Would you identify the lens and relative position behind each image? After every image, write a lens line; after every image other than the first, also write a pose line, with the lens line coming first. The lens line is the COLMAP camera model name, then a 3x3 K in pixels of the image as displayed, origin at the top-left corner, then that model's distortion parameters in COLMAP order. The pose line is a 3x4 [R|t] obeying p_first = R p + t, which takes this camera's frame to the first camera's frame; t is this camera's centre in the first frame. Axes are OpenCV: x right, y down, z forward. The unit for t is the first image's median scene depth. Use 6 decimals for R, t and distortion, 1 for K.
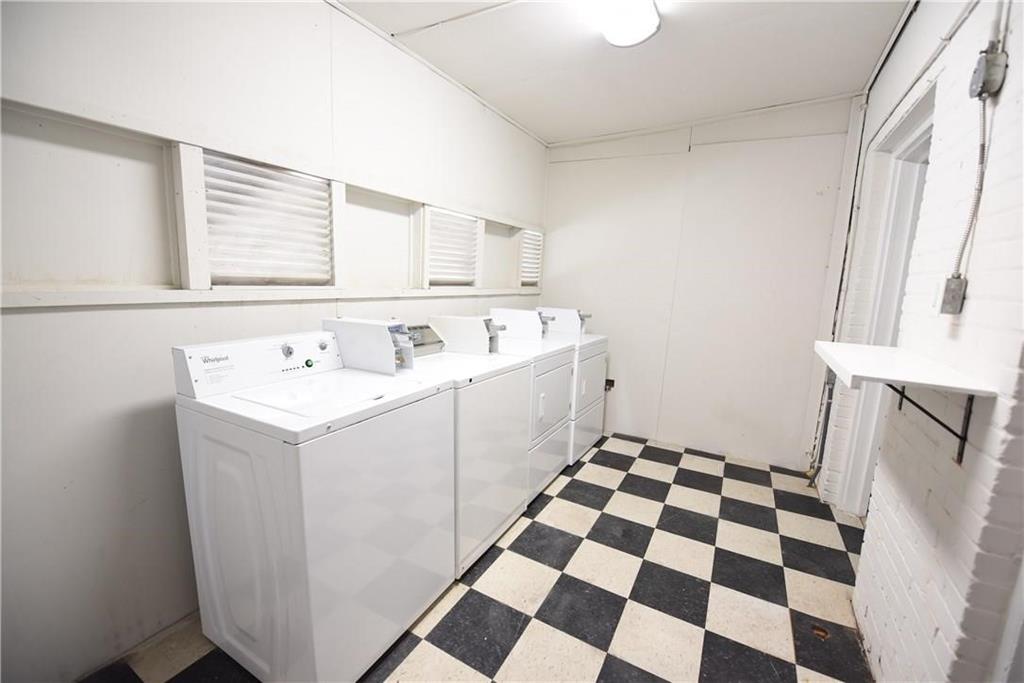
lens RADIAL K [[410.3, 0, 512.0], [0, 410.3, 341.5], [0, 0, 1]] dist [-0.007365, -0.006877]
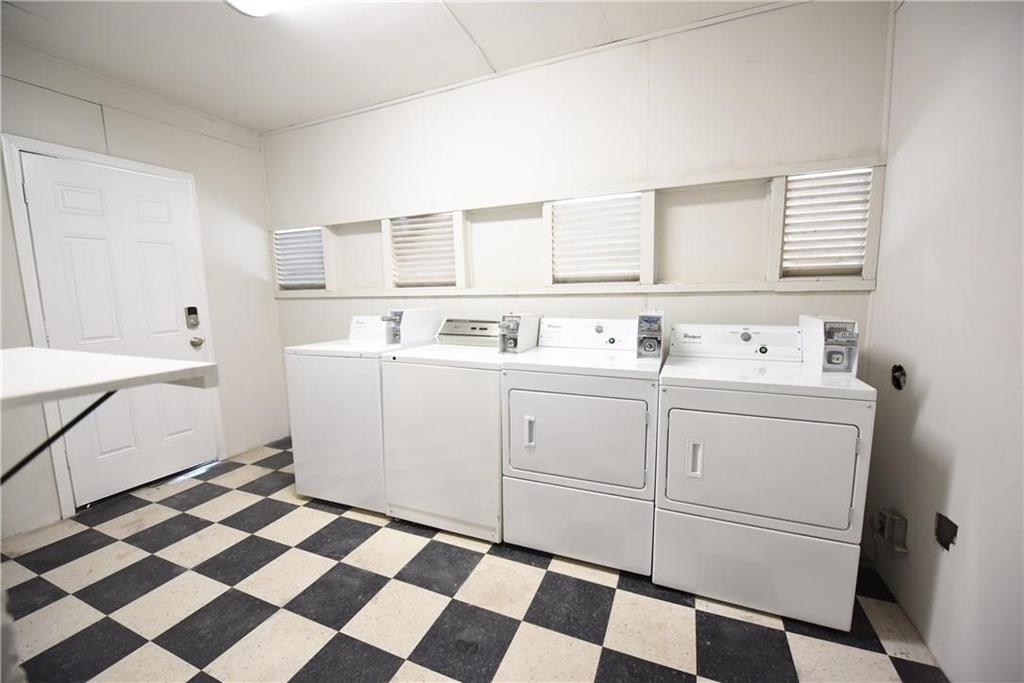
lens RADIAL K [[410.3, 0, 512.0], [0, 410.3, 341.5], [0, 0, 1]] dist [-0.007365, -0.006877]
pose [[0.116444, 0.084196, -0.989622, 0.938249], [-0.125443, 0.989668, 0.069439, -0.067491], [0.985243, 0.116055, 0.125803, 0.984710]]
